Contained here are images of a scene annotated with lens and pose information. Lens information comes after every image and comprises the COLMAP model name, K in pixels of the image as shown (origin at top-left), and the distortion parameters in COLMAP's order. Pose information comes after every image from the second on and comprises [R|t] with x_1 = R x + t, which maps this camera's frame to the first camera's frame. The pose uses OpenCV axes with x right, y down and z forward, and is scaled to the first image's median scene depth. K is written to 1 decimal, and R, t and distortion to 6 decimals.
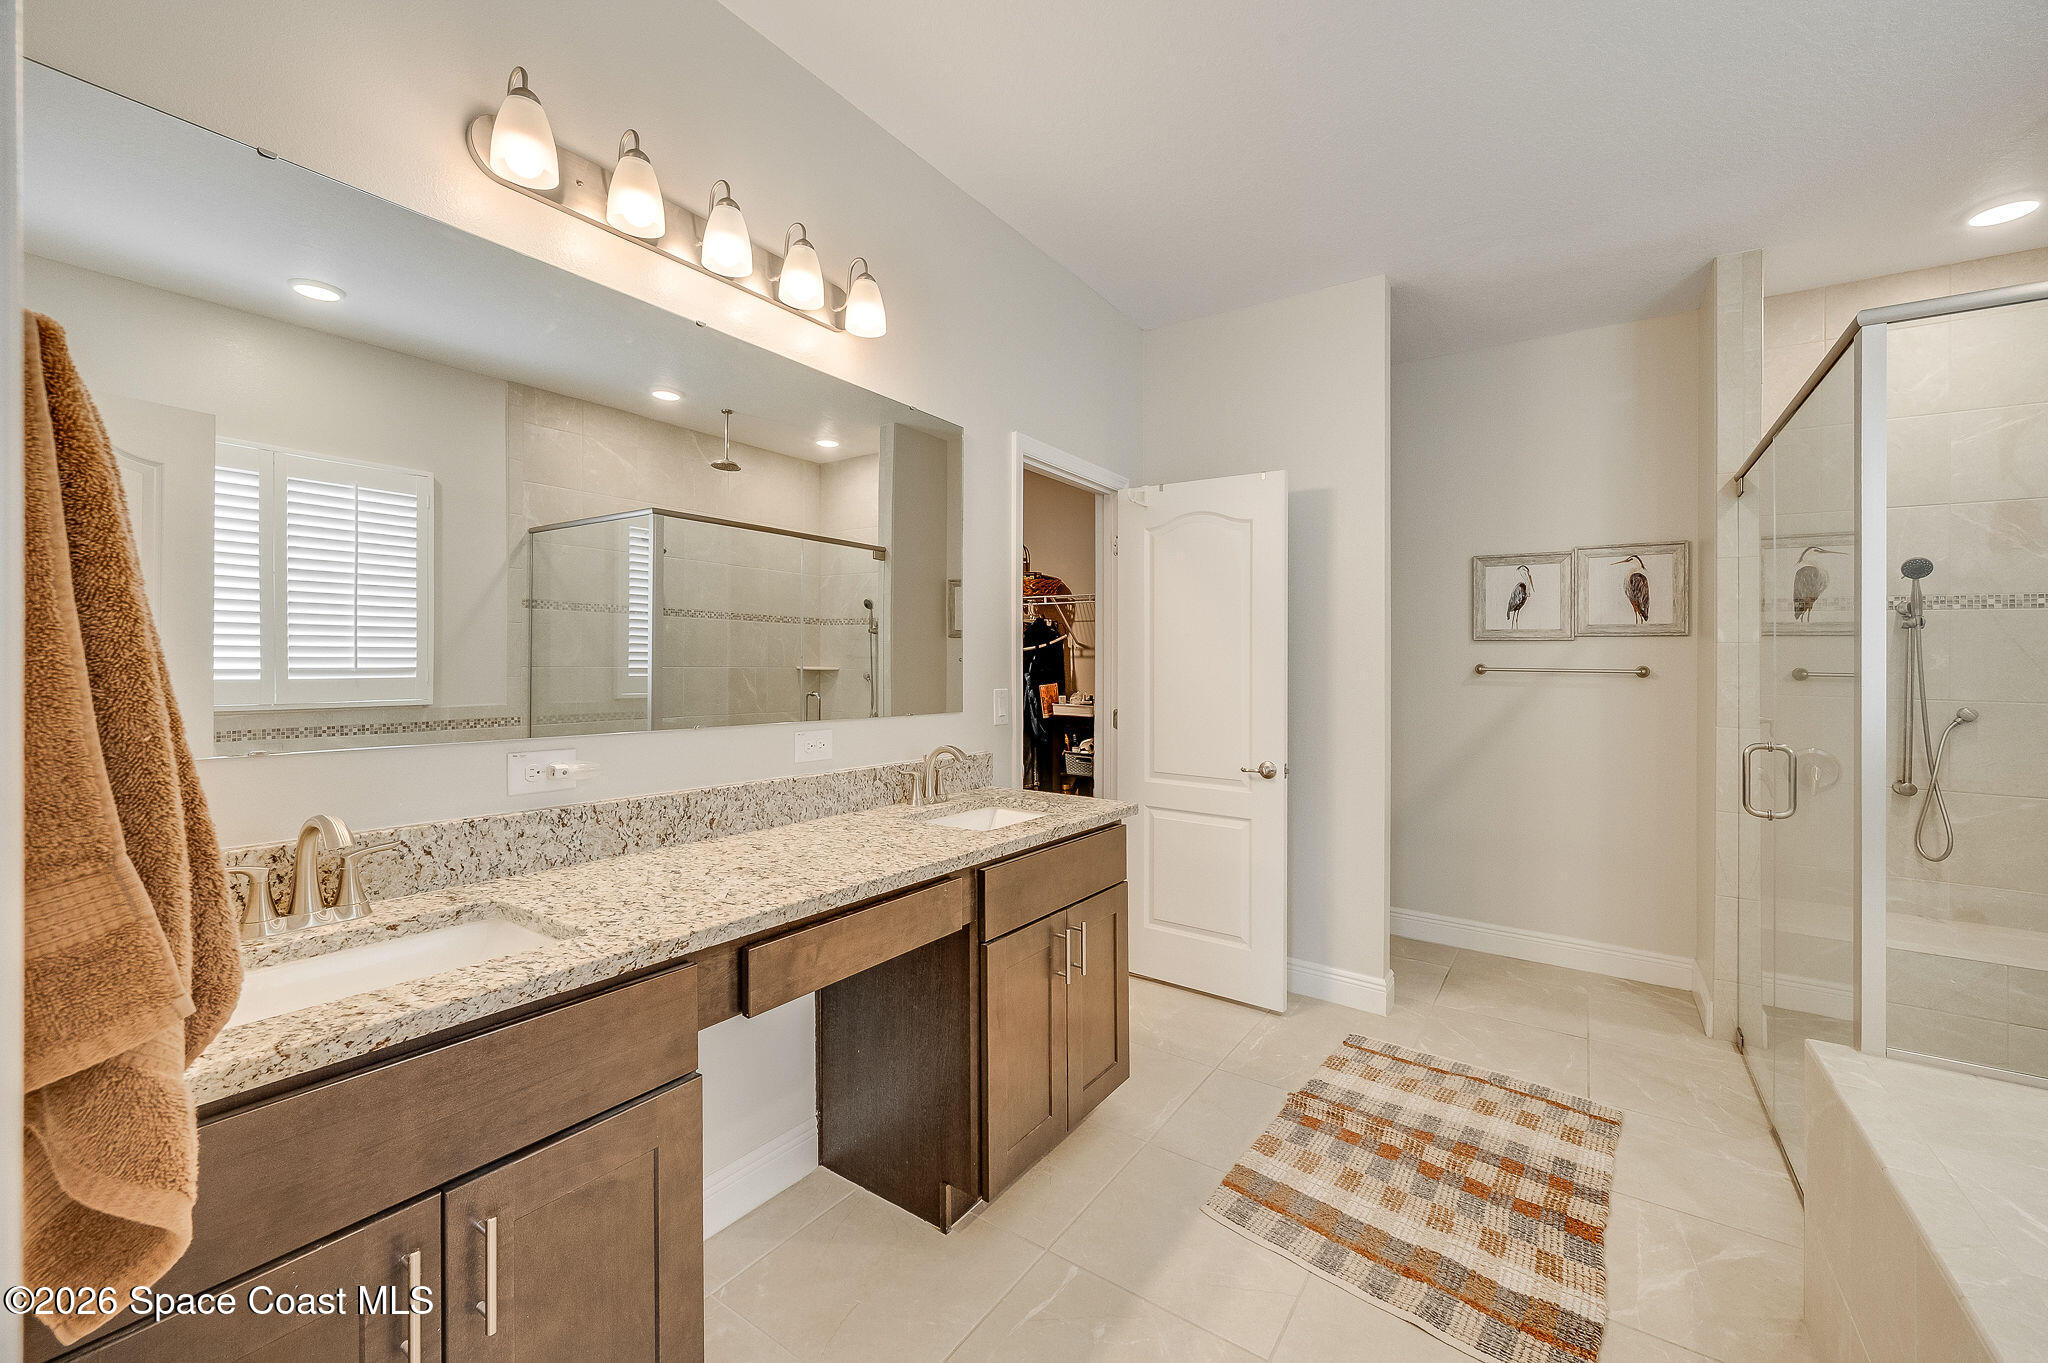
lens RADIAL K [[813.3, 0, 1030.4], [0, 813.3, 656.8], [0, 0, 1]] dist [-0.002185, -0.000241]
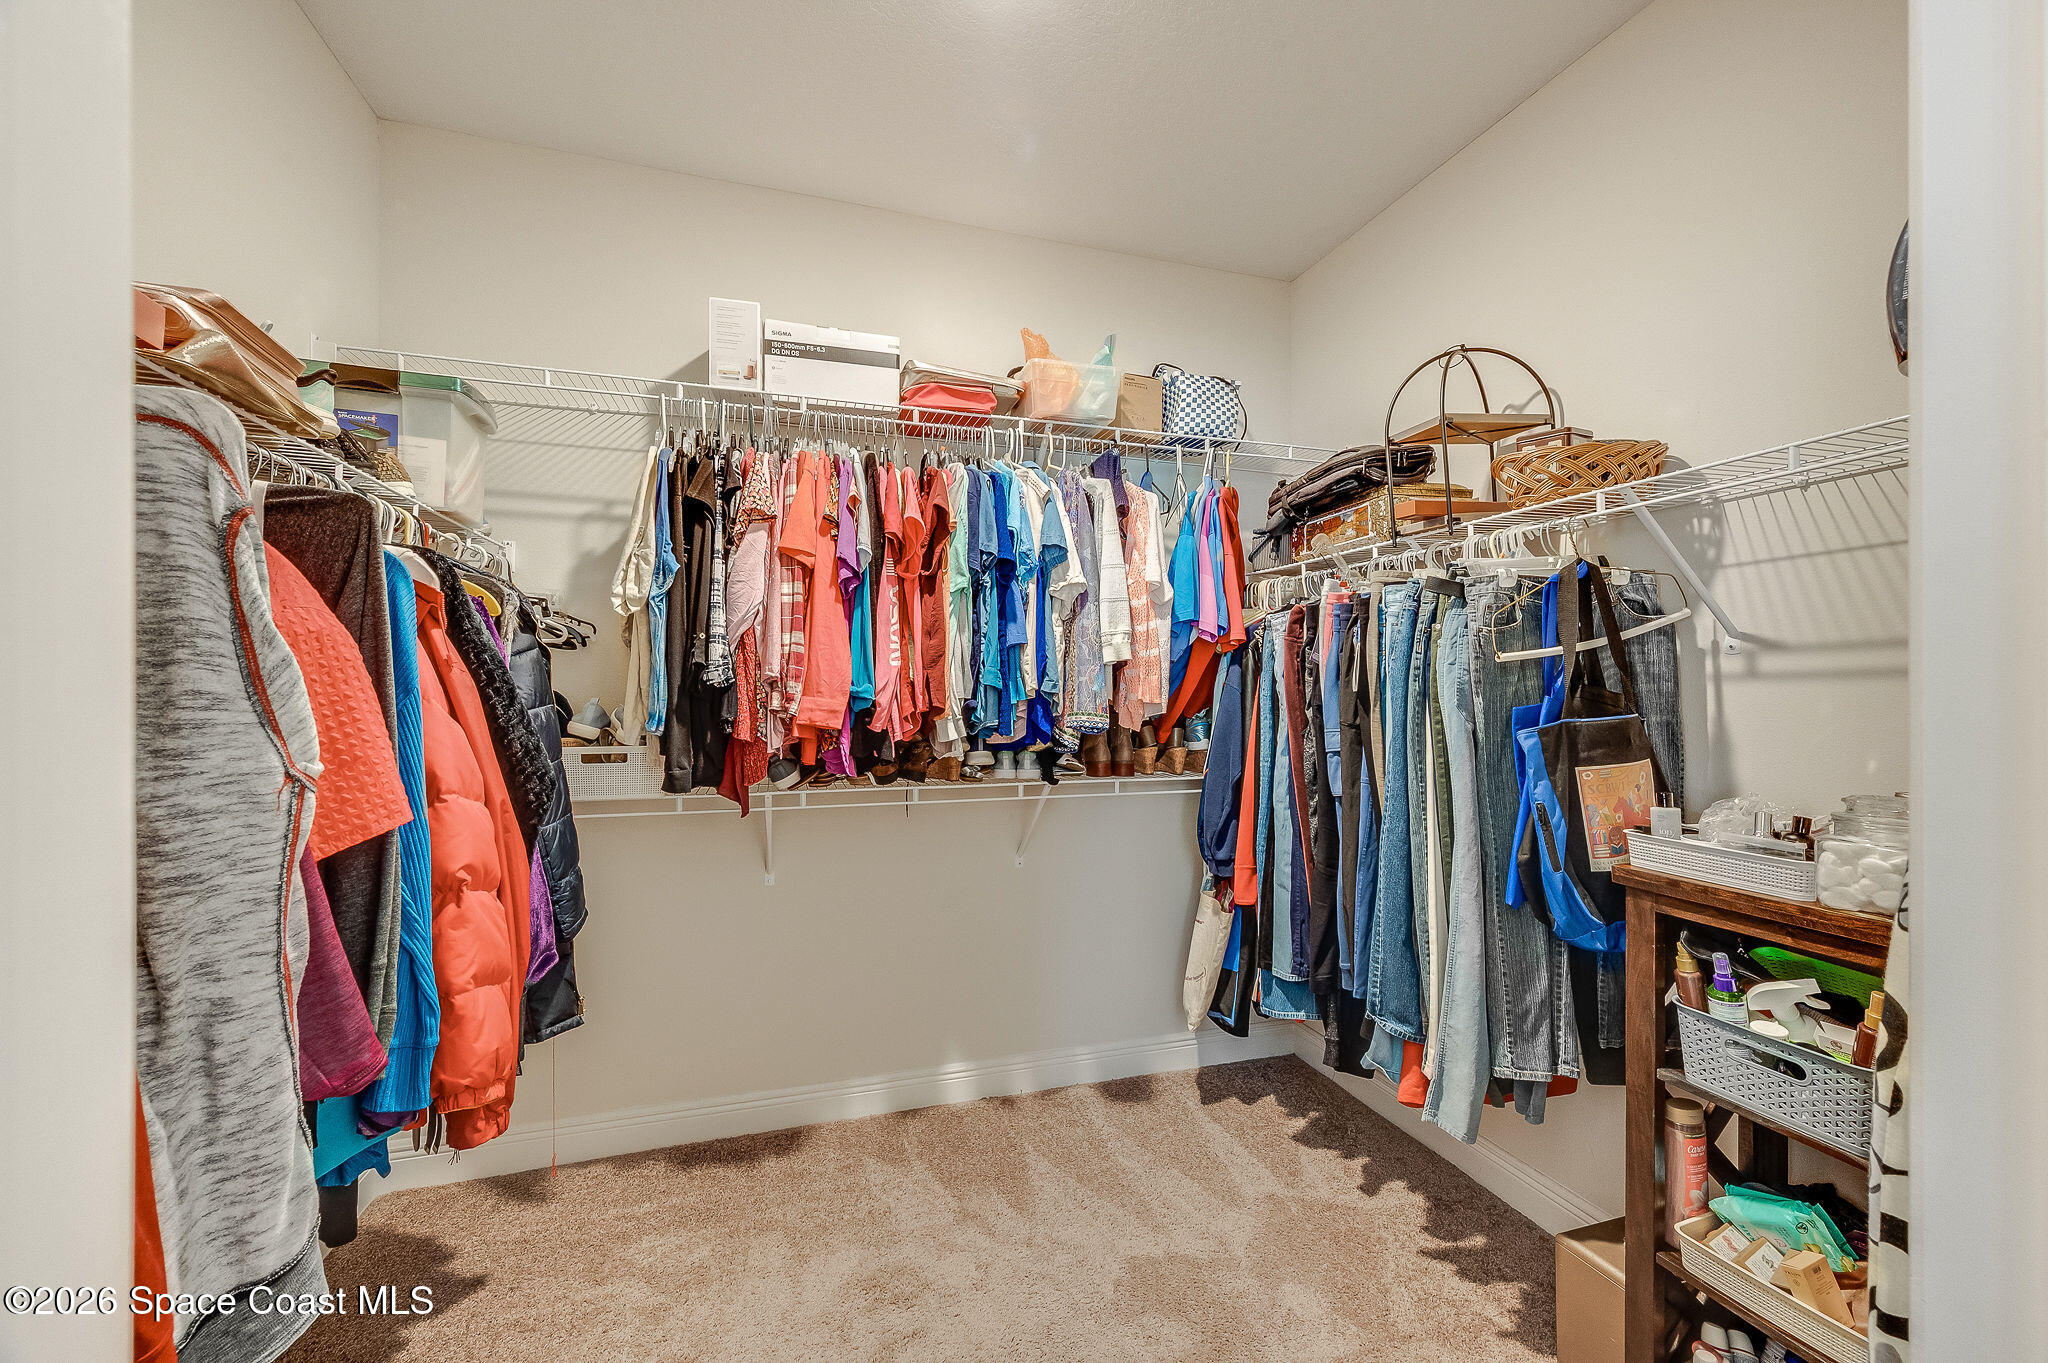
lens RADIAL K [[813.3, 0, 1030.4], [0, 813.3, 656.8], [0, 0, 1]] dist [-0.002185, -0.000241]
pose [[0.787299, -0.005417, -0.616548, 0.076196], [0.001350, 0.999974, -0.007063, -0.012190], [0.616570, 0.004728, 0.787286, 1.200016]]
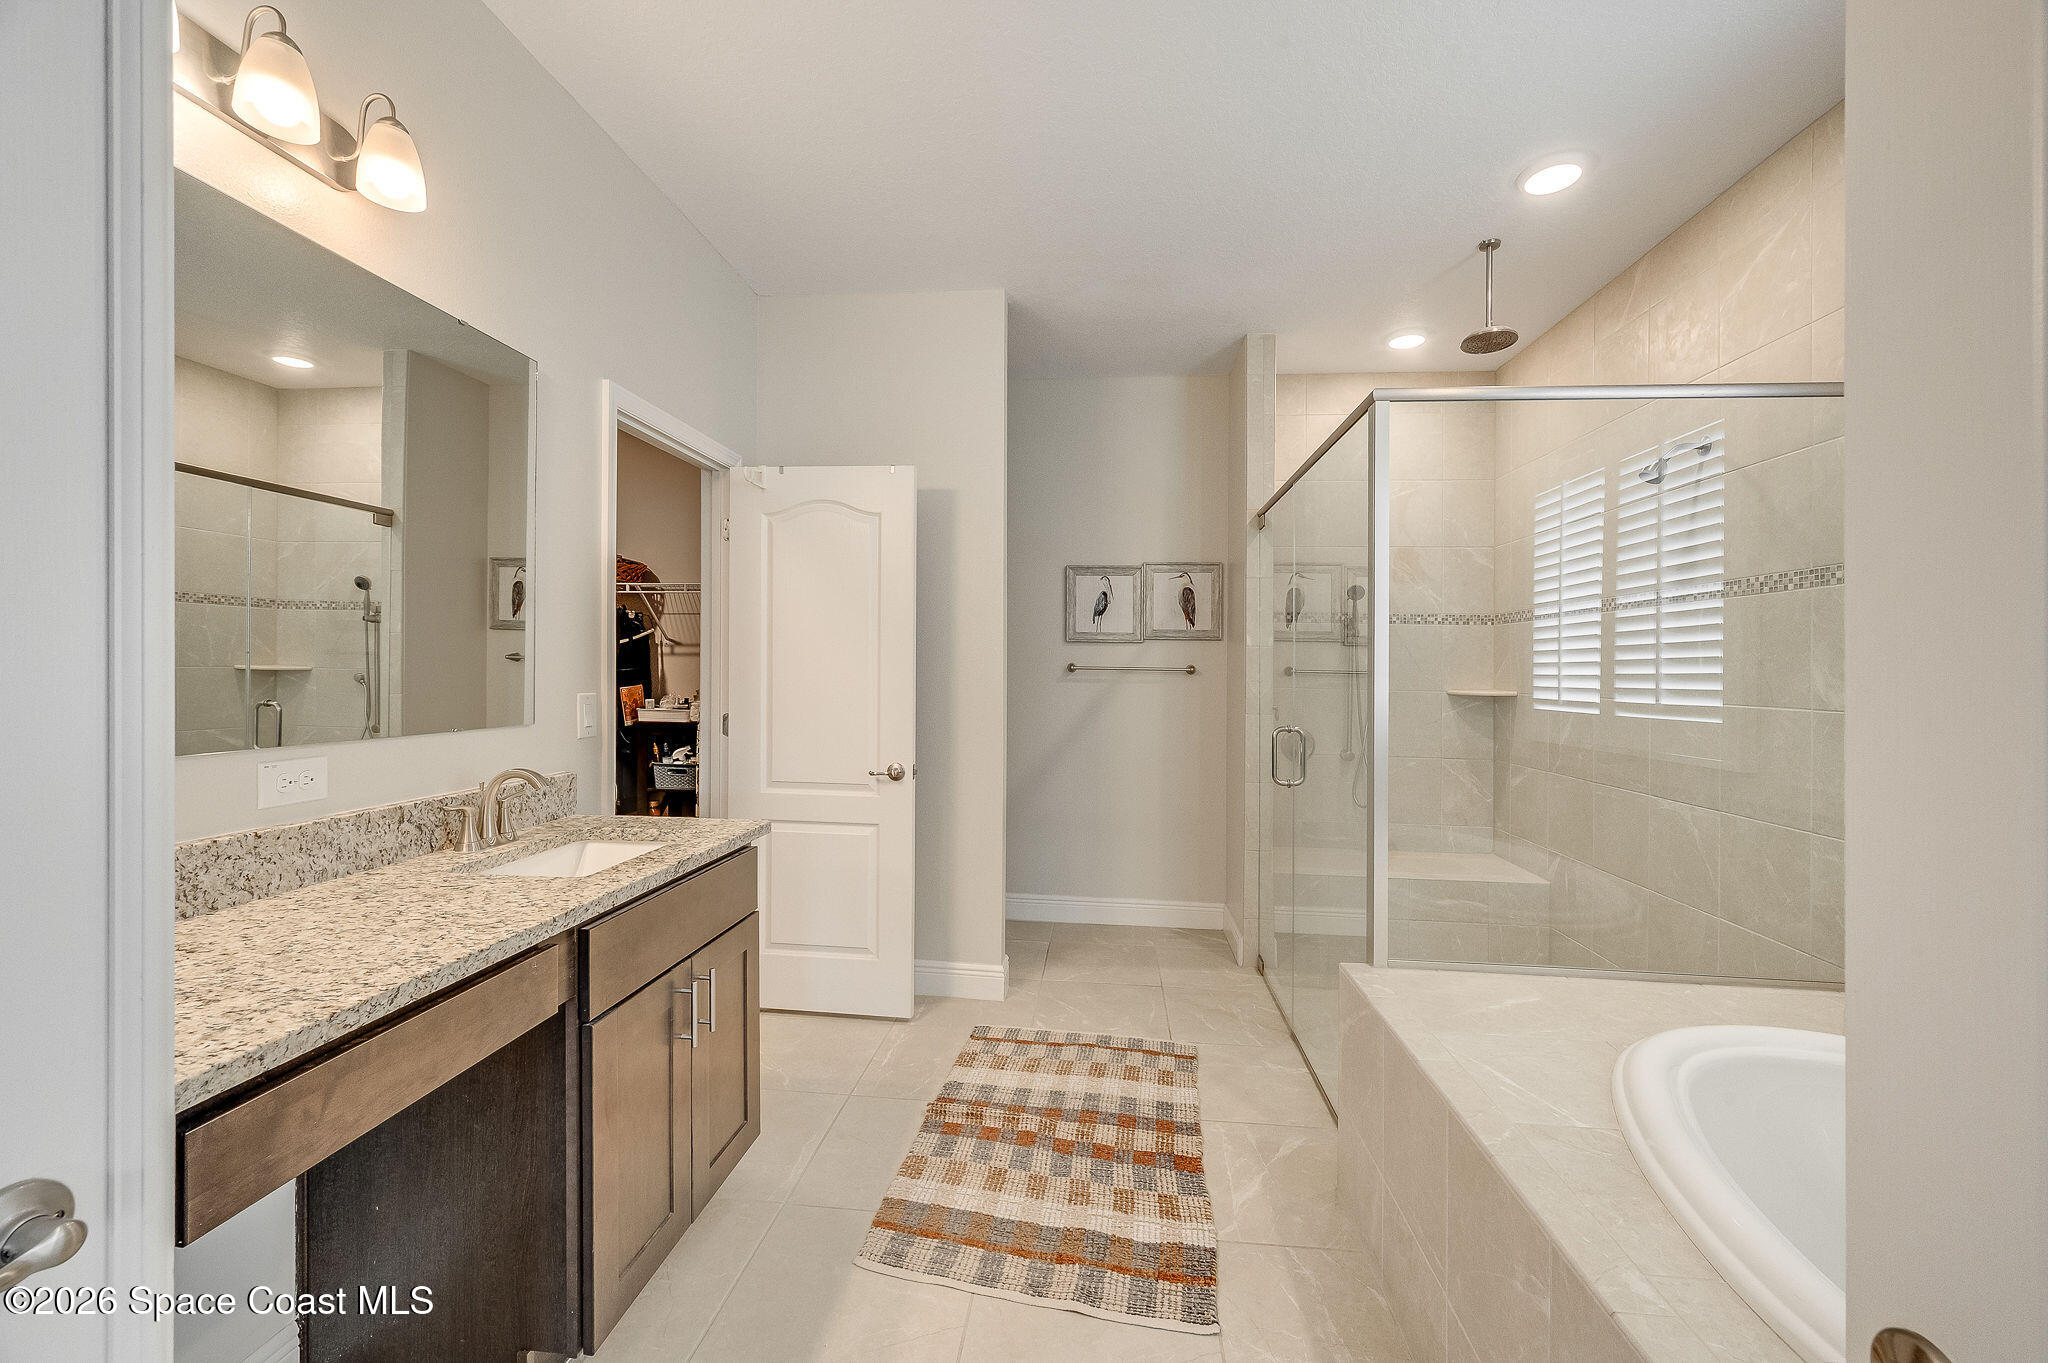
lens RADIAL K [[813.3, 0, 1030.4], [0, 813.3, 656.8], [0, 0, 1]] dist [-0.002185, -0.000241]
pose [[0.876045, 0.004676, 0.482207, -0.045871], [-0.005741, 0.999983, 0.000731, -0.000138], [-0.482195, -0.003409, 0.876057, 0.087520]]
